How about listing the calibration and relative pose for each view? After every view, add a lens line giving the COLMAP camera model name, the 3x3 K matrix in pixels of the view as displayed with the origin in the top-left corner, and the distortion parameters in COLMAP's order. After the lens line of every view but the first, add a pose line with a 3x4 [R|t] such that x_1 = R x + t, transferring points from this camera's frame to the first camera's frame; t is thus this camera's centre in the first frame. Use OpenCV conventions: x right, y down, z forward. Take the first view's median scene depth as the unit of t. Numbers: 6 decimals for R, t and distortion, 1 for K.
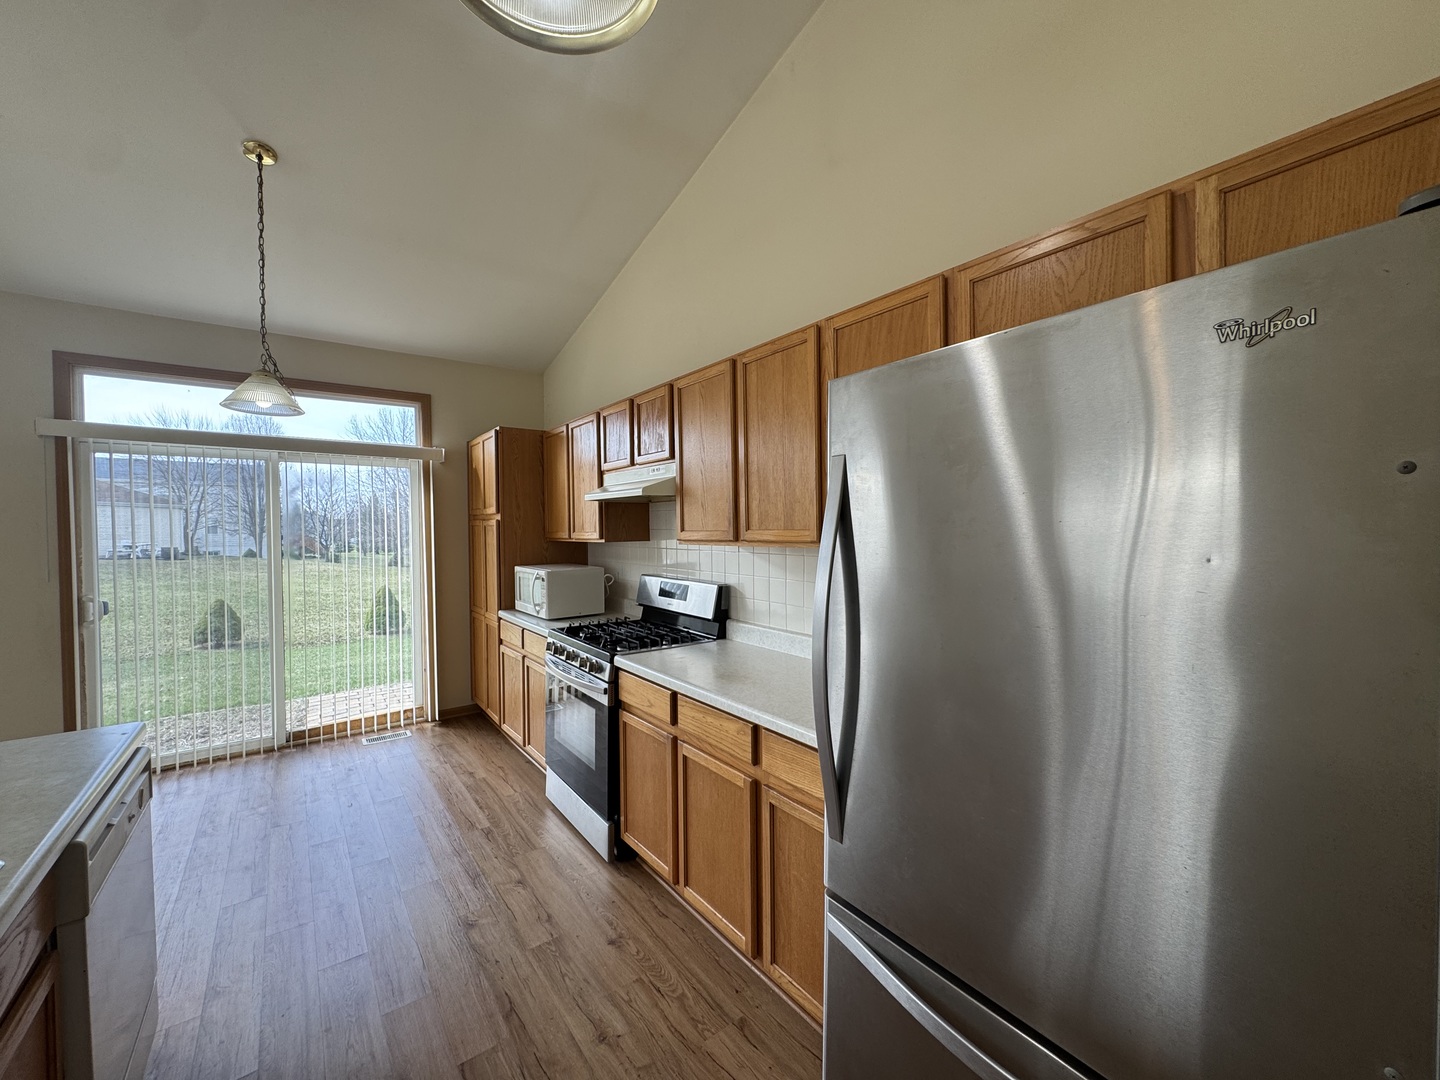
lens RADIAL K [[574.0, 0, 717.2], [0, 574.0, 539.1], [0, 0, 1]] dist [-0.003658, 0.000701]
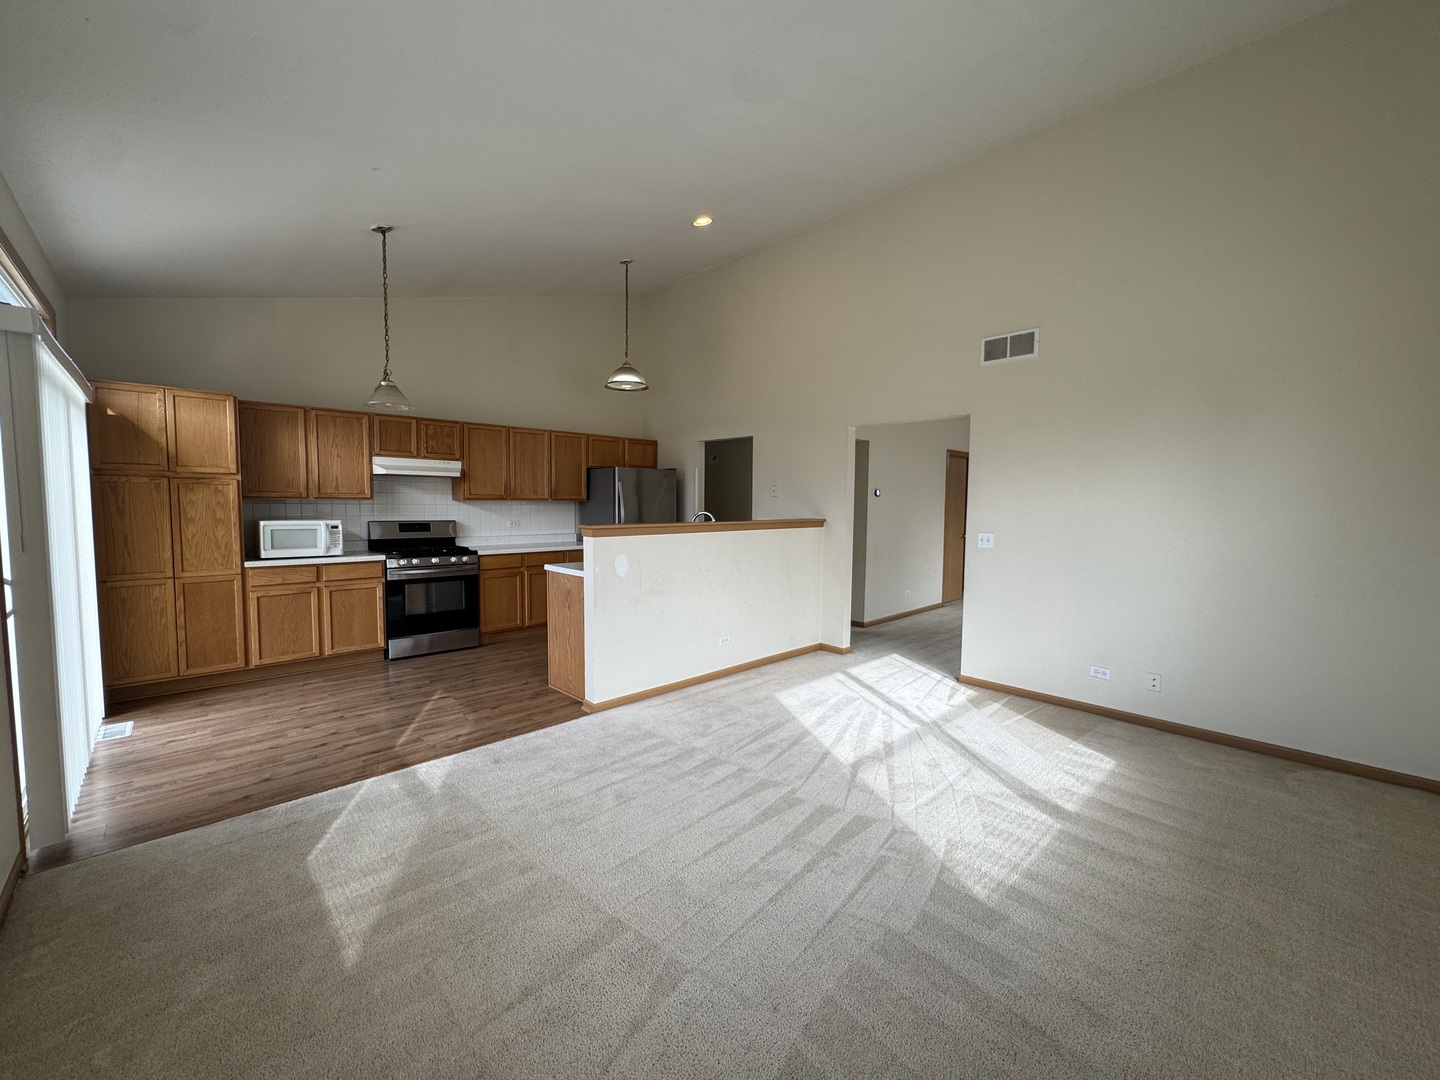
lens RADIAL K [[574.0, 0, 714.8], [0, 574.0, 538.0], [0, 0, 1]] dist [-0.003658, 0.000701]
pose [[-0.113504, -0.063073, 0.991533, -1.586118], [0.010267, 0.997855, 0.064650, 0.016173], [-0.993484, 0.017519, -0.112613, 0.224543]]
